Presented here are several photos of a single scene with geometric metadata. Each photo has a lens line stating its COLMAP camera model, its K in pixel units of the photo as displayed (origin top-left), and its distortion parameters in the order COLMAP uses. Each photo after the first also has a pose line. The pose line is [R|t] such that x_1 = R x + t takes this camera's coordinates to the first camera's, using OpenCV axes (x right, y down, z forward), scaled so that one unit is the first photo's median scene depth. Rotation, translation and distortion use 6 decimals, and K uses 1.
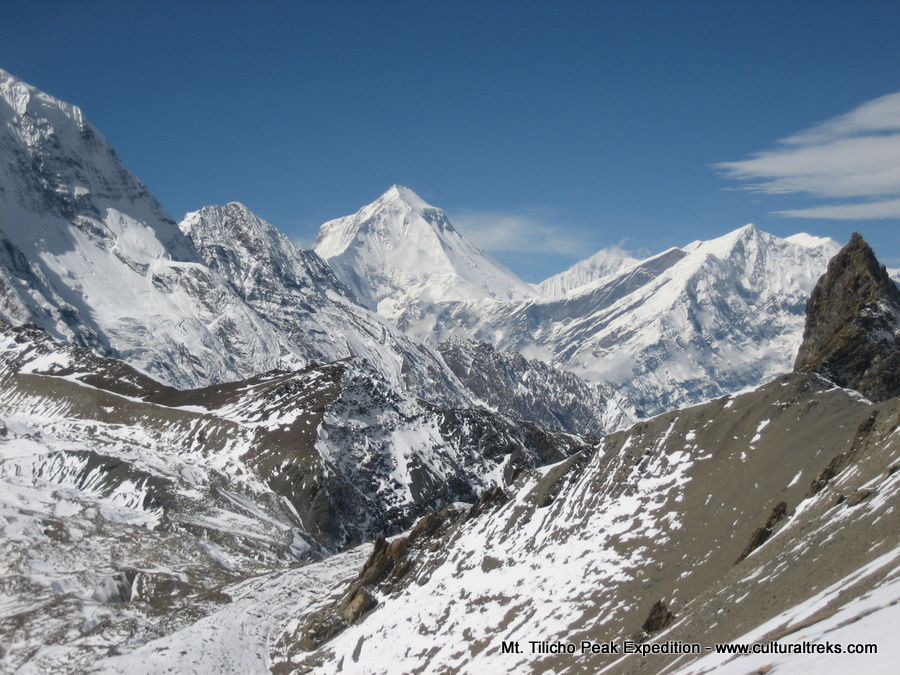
lens RADIAL K [[1901.7, 0, 450.0], [0, 1901.7, 337.5], [0, 0, 1]] dist [-0.100932, -0.196992]
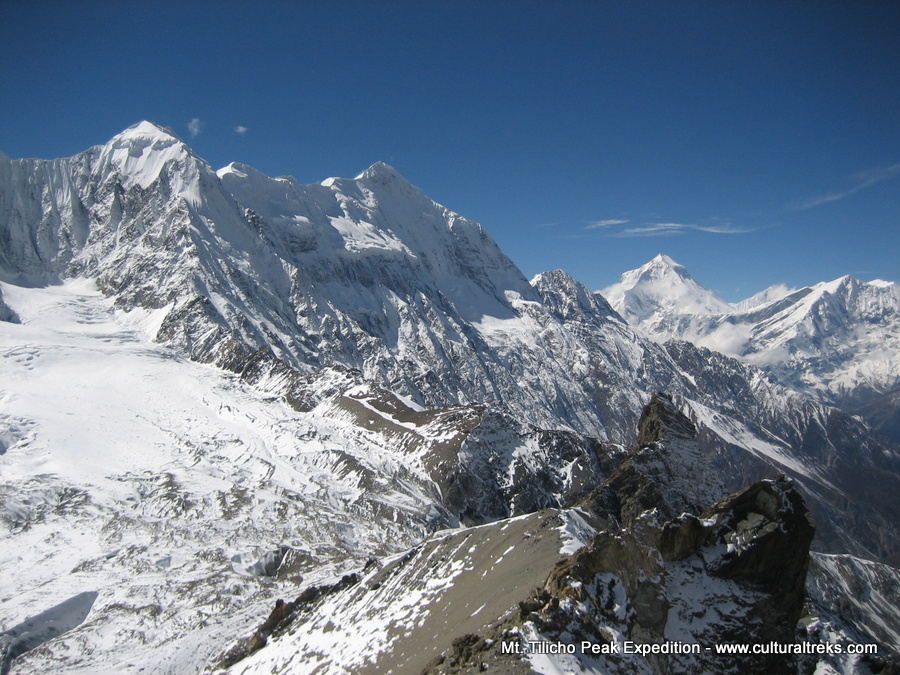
lens RADIAL K [[938.9, 0, 449.3], [0, 938.9, 330.3], [0, 0, 1]] dist [-0.150247, 0.195495]
pose [[0.963043, 0.014116, -0.268978, 0.154631], [-0.011540, 0.999871, 0.011157, -0.068909], [0.269101, -0.007641, 0.963082, 0.117921]]
